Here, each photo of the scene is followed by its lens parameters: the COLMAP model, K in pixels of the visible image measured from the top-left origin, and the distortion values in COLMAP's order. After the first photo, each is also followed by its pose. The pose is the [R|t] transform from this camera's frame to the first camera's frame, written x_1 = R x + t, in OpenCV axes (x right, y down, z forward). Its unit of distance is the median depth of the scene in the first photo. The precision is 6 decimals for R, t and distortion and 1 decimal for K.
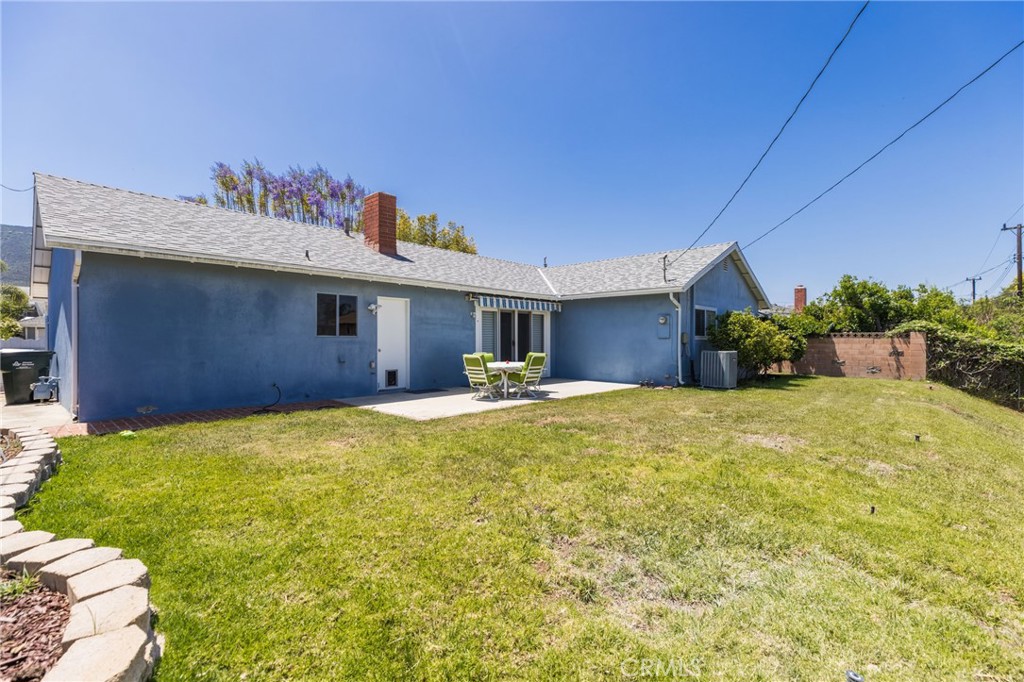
lens RADIAL K [[462.3, 0, 513.5], [0, 462.3, 343.4], [0, 0, 1]] dist [0.003130, 0.000316]
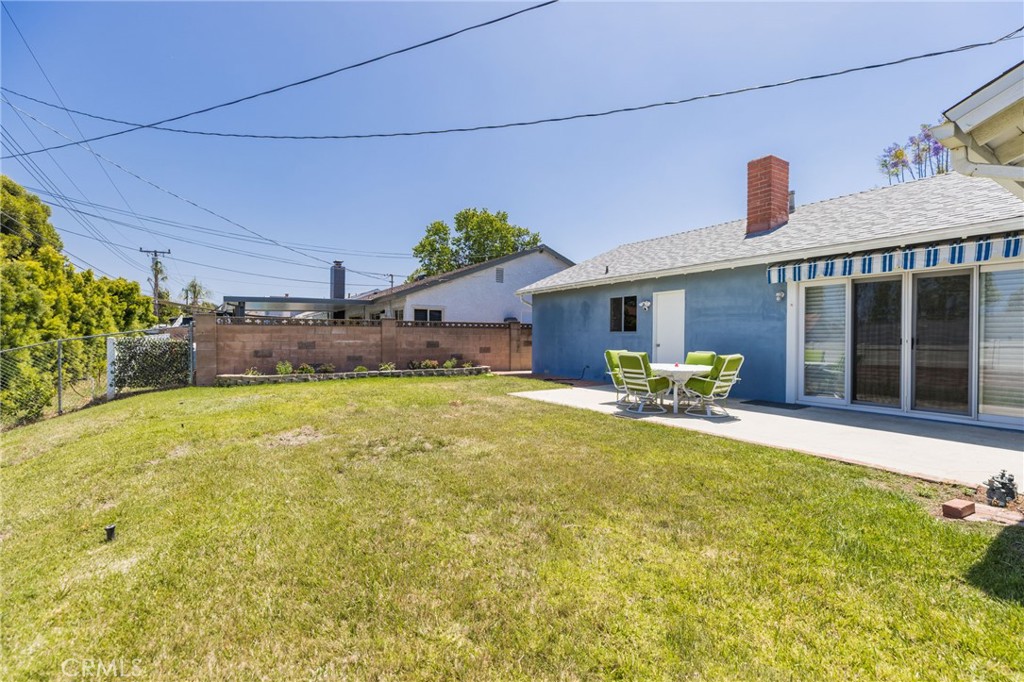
lens RADIAL K [[462.3, 0, 514.4], [0, 462.3, 338.2], [0, 0, 1]] dist [0.003130, 0.000316]
pose [[-0.258133, 0.017547, -0.965950, 0.717552], [0.007569, 0.999841, 0.016140, -0.017966], [0.966080, -0.003145, -0.258225, 0.893597]]
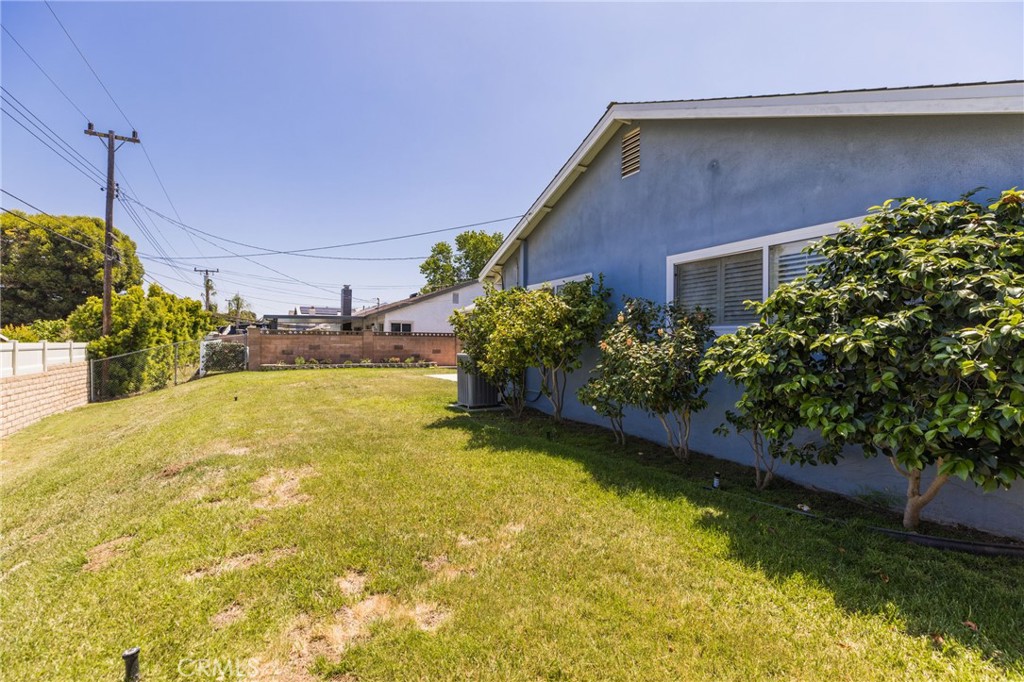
lens RADIAL K [[462.3, 0, 511.2], [0, 462.3, 339.5], [0, 0, 1]] dist [0.003130, 0.000316]
pose [[-0.317298, 0.005165, -0.948312, 1.332690], [0.004188, 0.999983, 0.004046, -0.021316], [0.948317, -0.002688, -0.317314, 1.523396]]
